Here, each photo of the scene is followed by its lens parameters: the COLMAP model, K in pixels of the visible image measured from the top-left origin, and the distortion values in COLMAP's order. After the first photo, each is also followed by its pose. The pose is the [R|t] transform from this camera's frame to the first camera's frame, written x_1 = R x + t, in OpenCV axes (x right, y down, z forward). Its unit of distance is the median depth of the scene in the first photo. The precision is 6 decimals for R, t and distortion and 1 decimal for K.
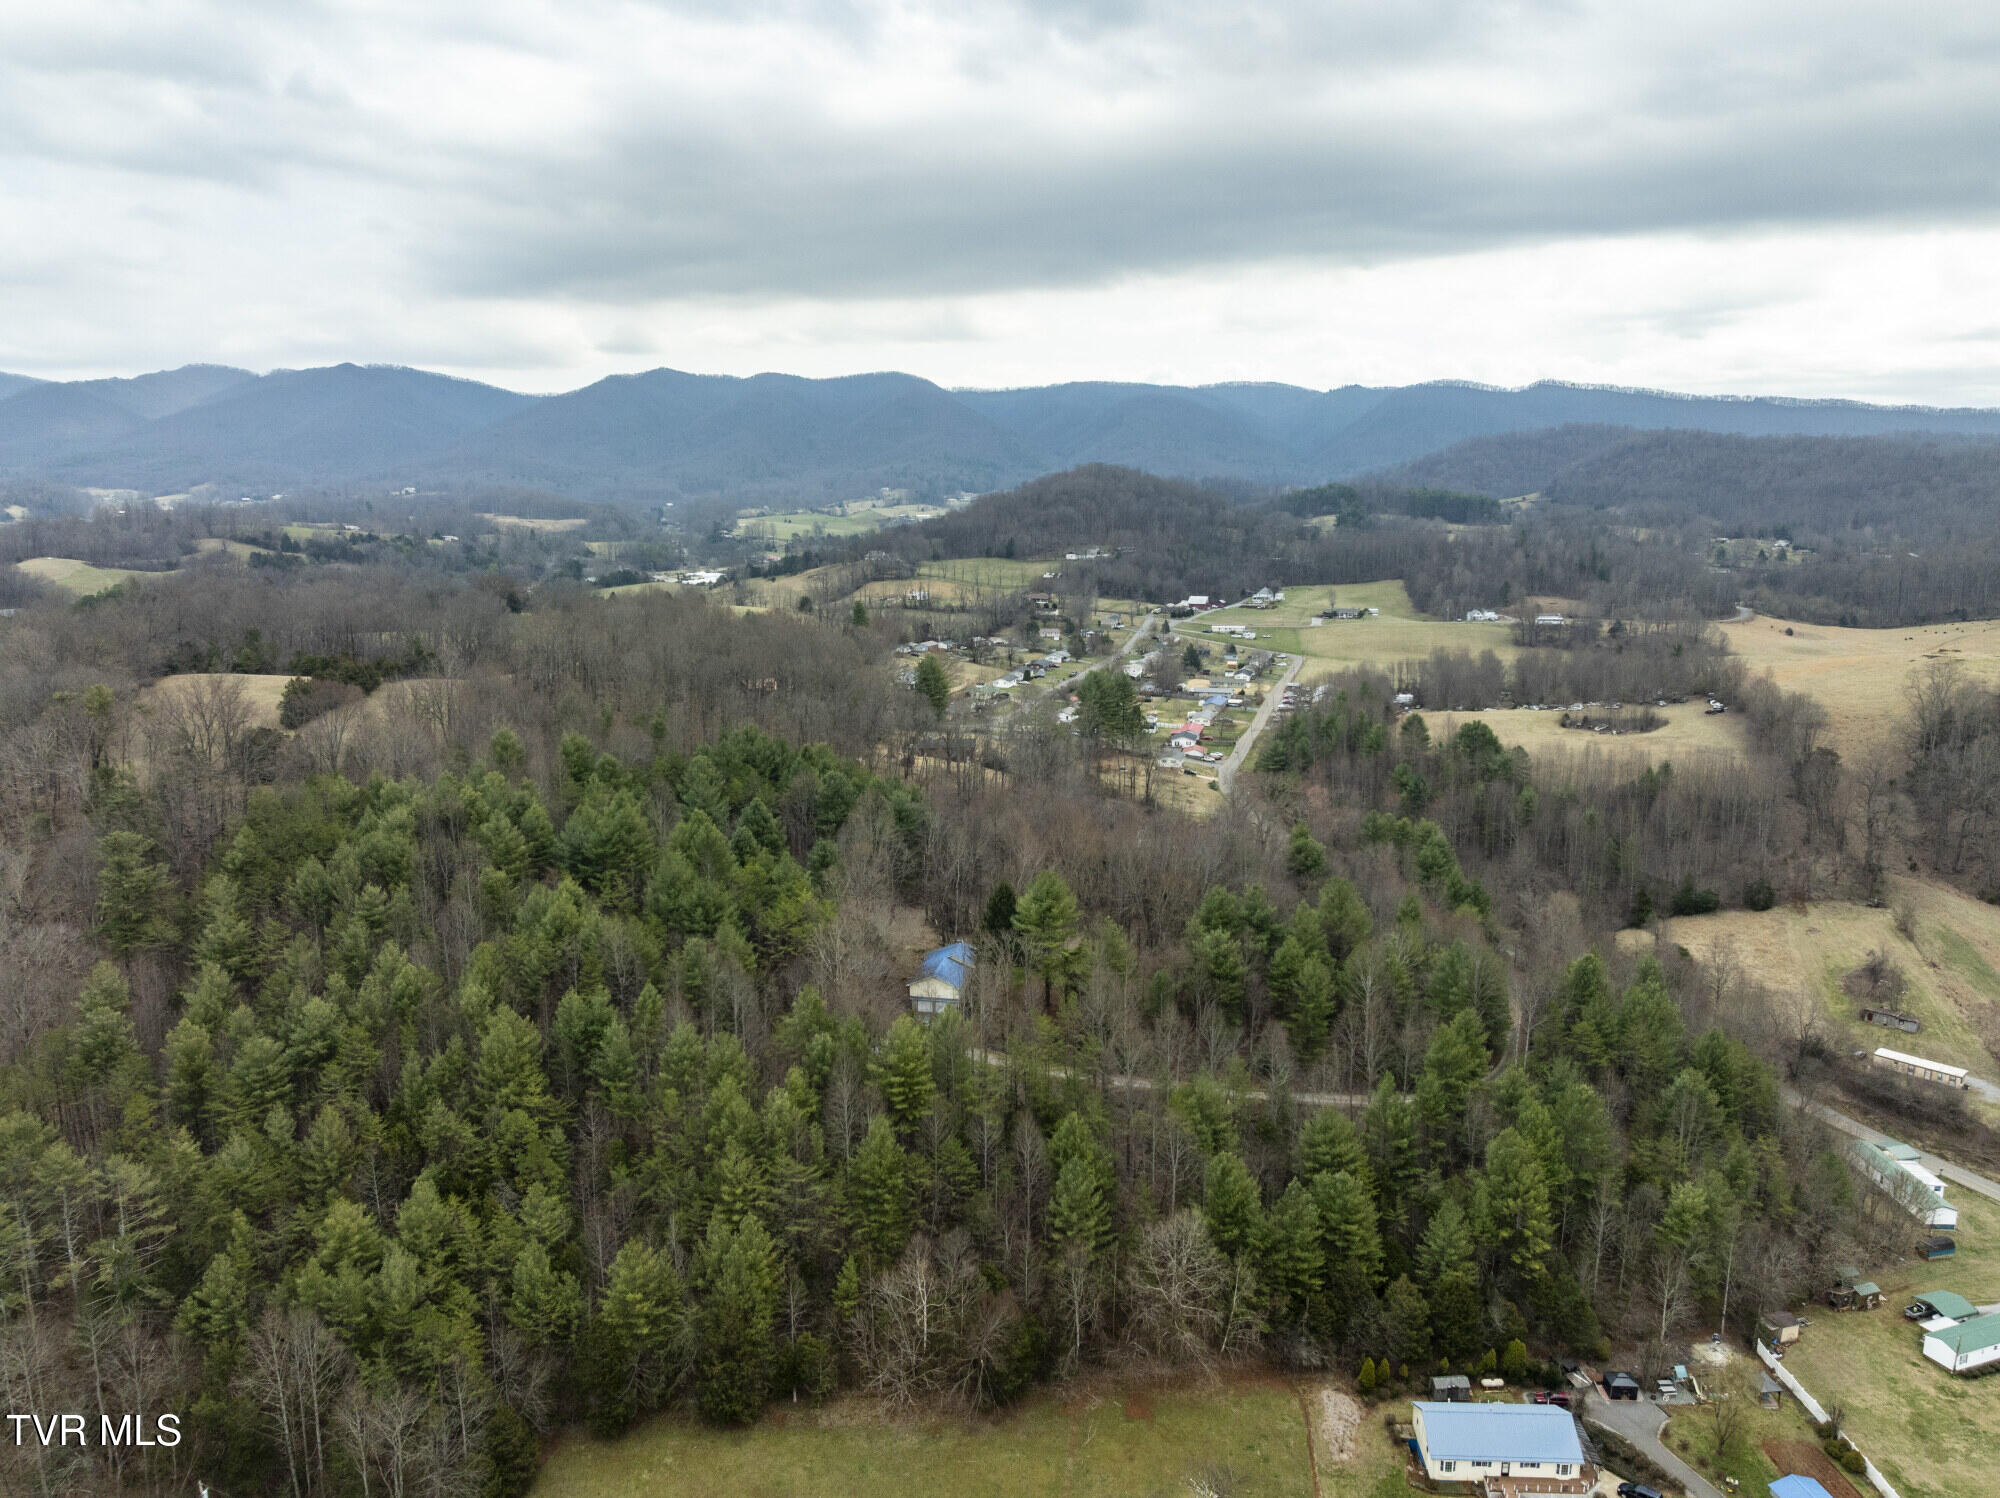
lens RADIAL K [[1413.5, 0, 1018.3], [0, 1413.5, 745.4], [0, 0, 1]] dist [-0.040782, 0.009491]
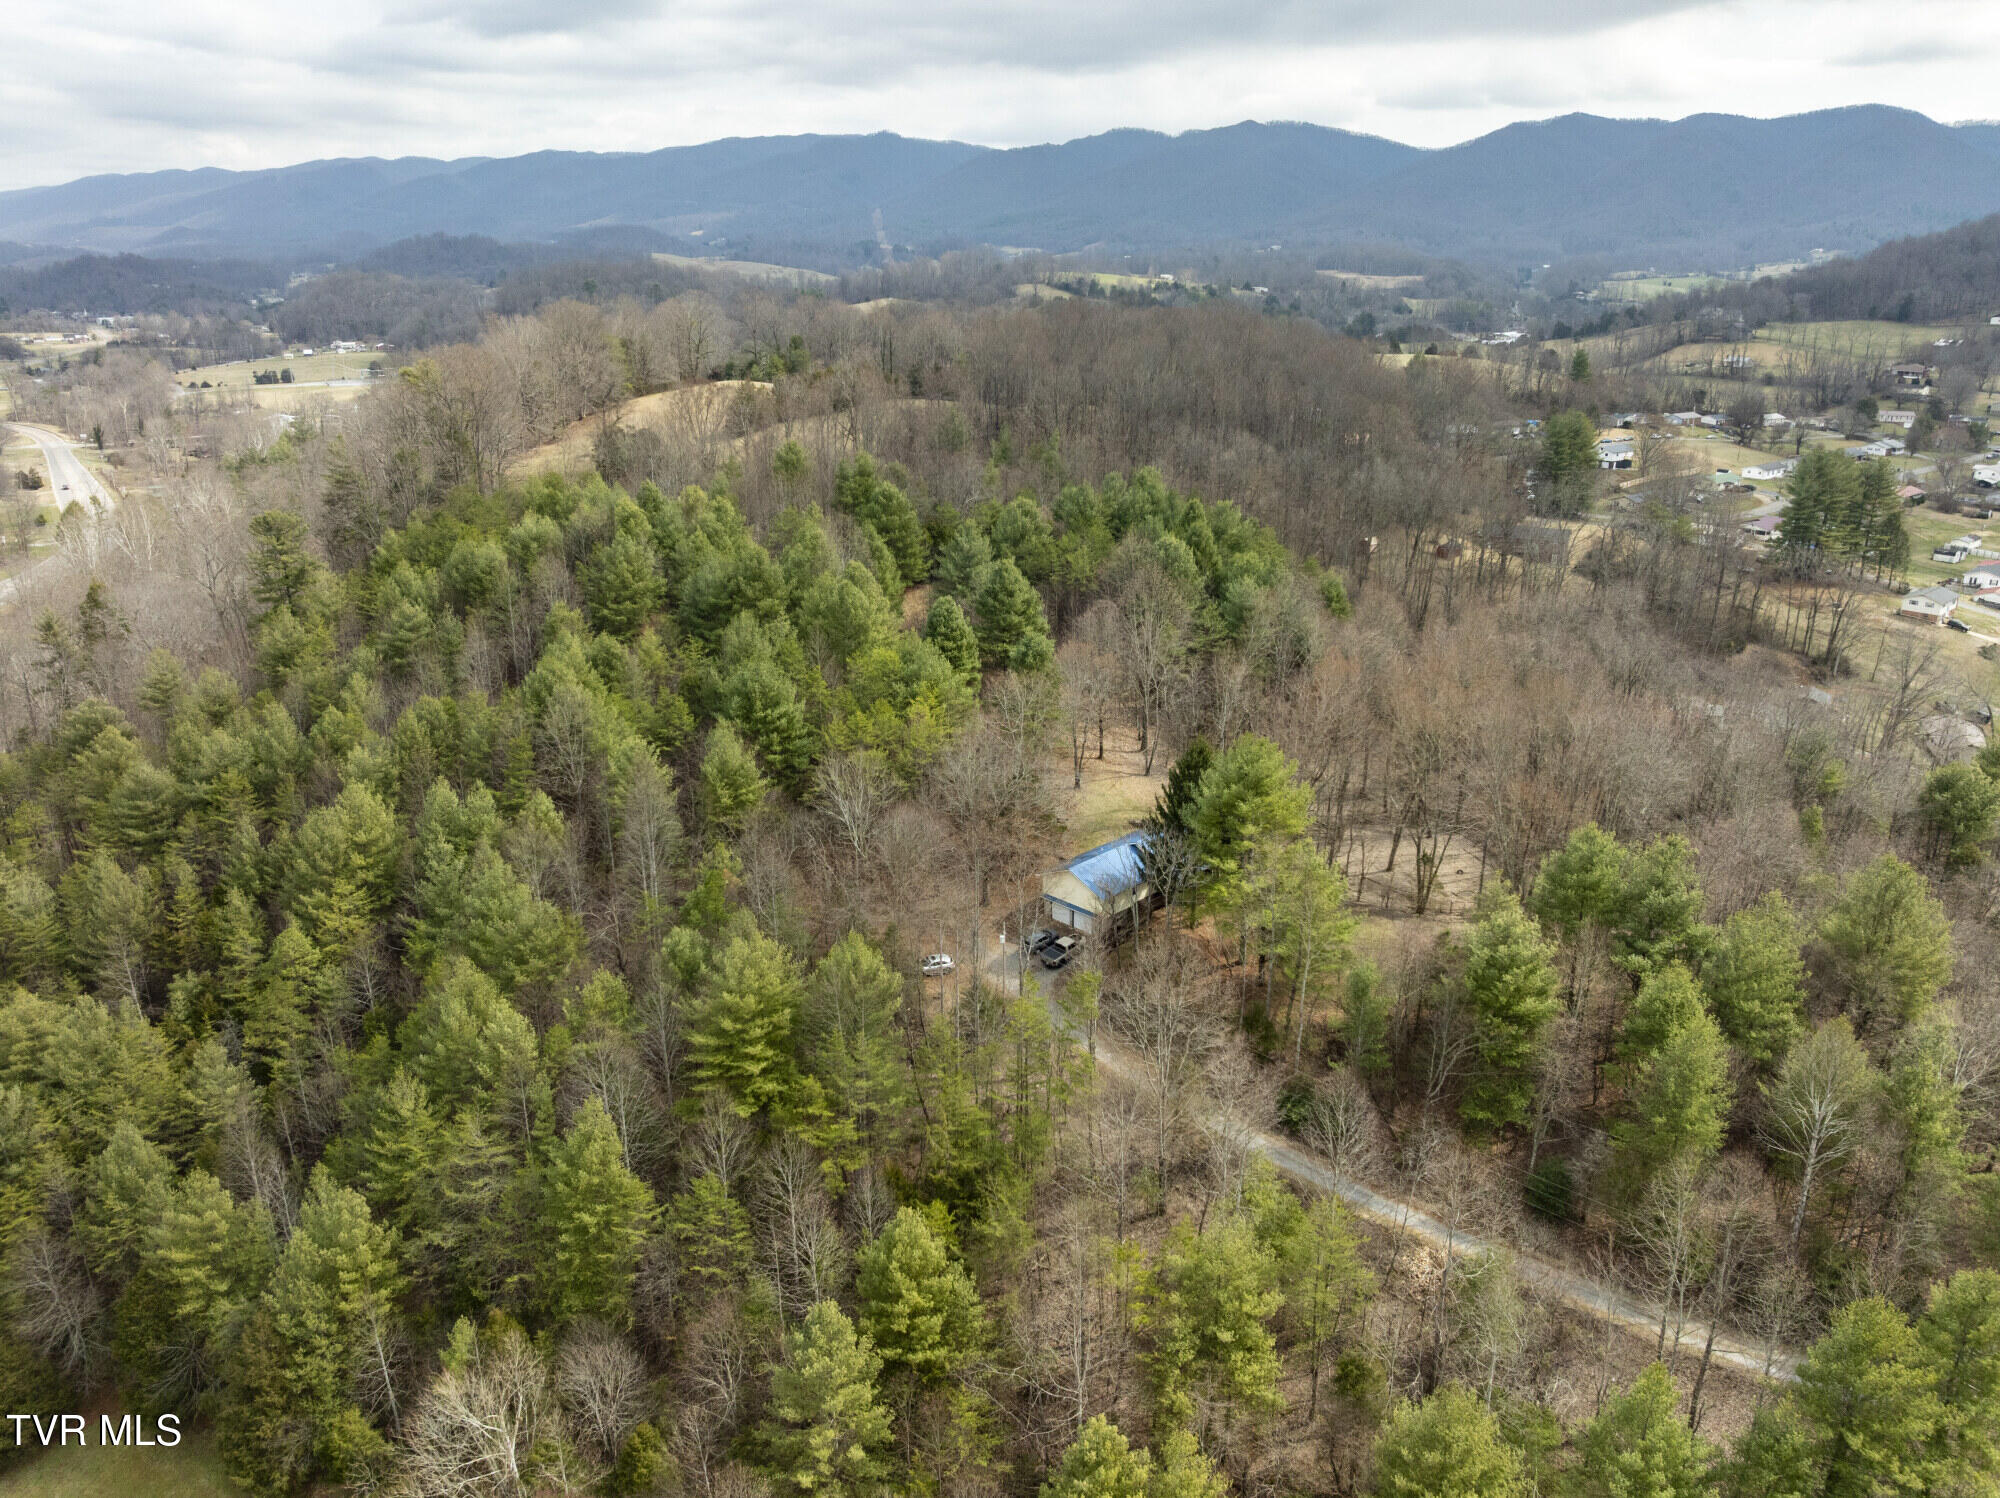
lens RADIAL K [[1413.5, 0, 1005.3], [0, 1413.5, 794.8], [0, 0, 1]] dist [-0.040782, 0.009491]
pose [[0.818016, 0.199391, -0.539531, 0.063050], [-0.096836, 0.972346, 0.212525, 0.000878], [0.566986, -0.121602, 0.814702, 0.127046]]
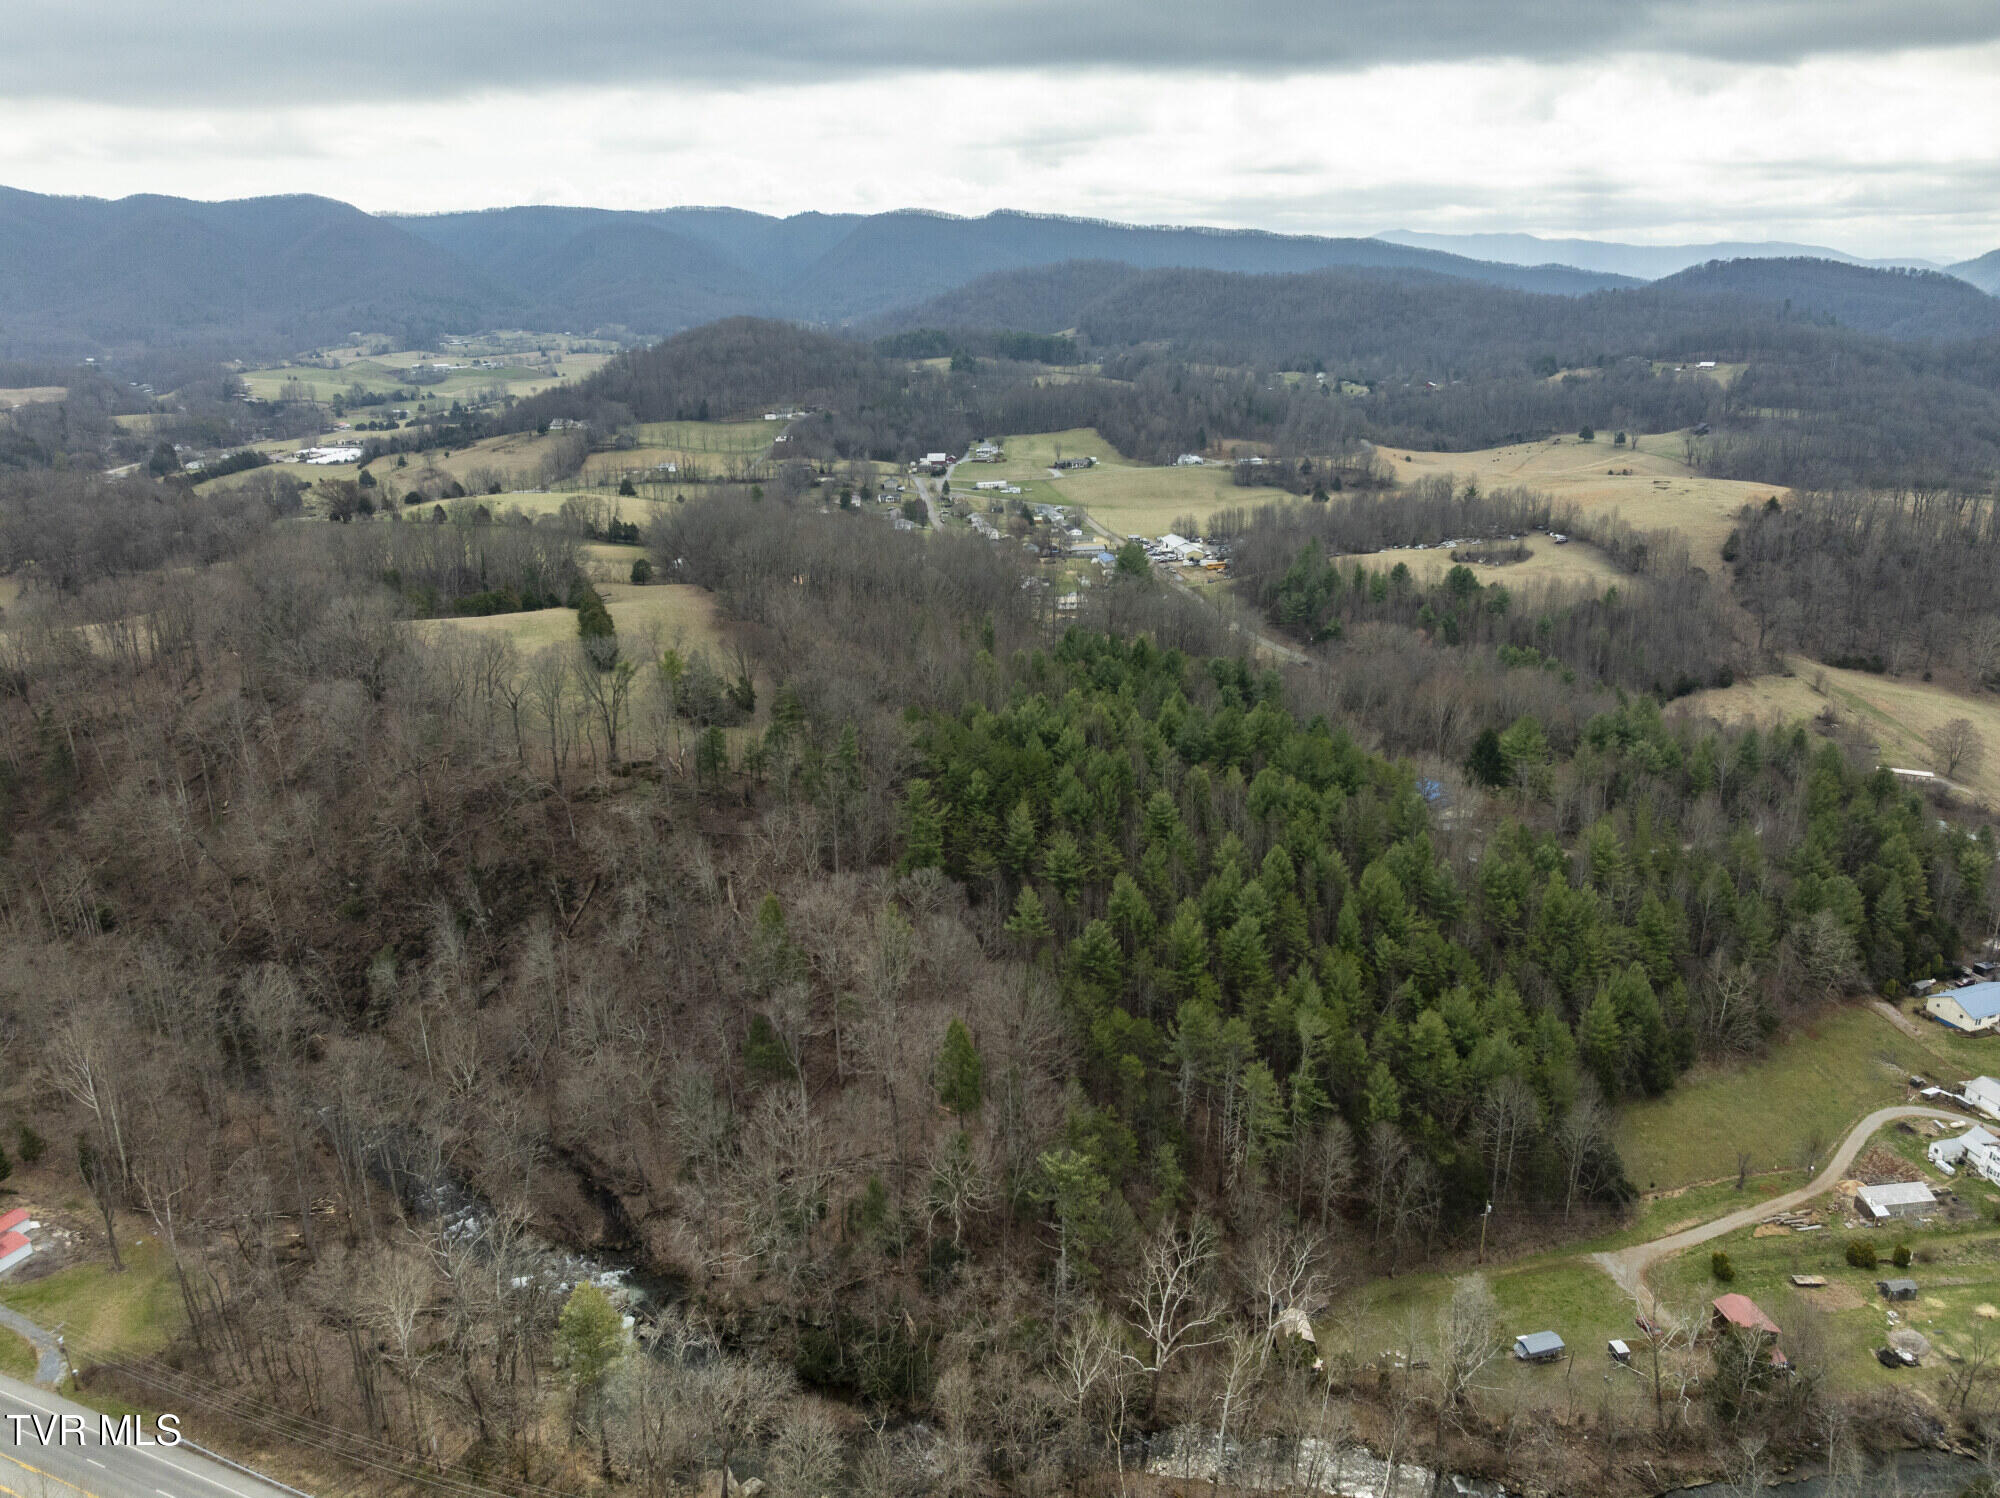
lens RADIAL K [[1413.5, 0, 1026.5], [0, 1413.5, 741.6], [0, 0, 1]] dist [-0.040782, 0.009491]
pose [[0.918149, -0.126813, 0.375395, -0.244004], [0.082305, 0.987776, 0.132378, -0.027729], [-0.387593, -0.090646, 0.917363, -0.017530]]
